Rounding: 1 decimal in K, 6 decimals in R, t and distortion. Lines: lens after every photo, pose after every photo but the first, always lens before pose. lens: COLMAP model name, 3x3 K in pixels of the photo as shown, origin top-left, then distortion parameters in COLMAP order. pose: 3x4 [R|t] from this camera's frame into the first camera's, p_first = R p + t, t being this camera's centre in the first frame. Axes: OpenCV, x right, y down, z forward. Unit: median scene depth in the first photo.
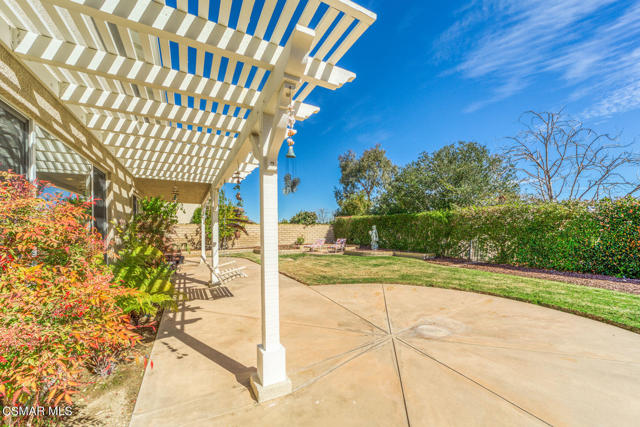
lens RADIAL K [[253.0, 0, 320.2], [0, 253.0, 229.8], [0, 0, 1]] dist [-0.000033, 0.000047]
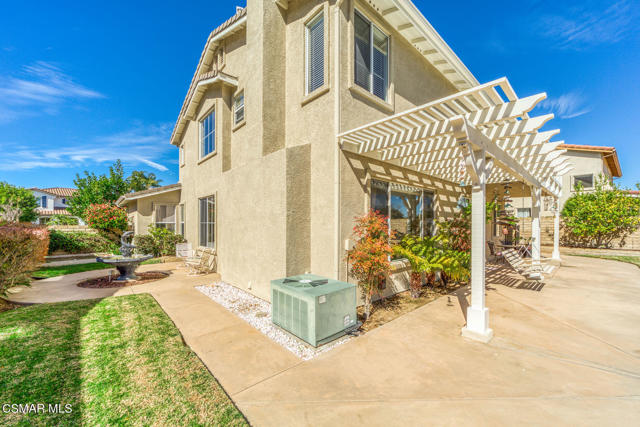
lens RADIAL K [[251.7, 0, 317.8], [0, 251.7, 217.0], [0, 0, 1]] dist [-0.024549, 0.016469]
pose [[0.249916, -0.010604, -0.968209, 0.617740], [-0.004225, 0.999919, -0.012042, -0.028806], [0.968258, 0.007100, 0.249851, -0.169450]]
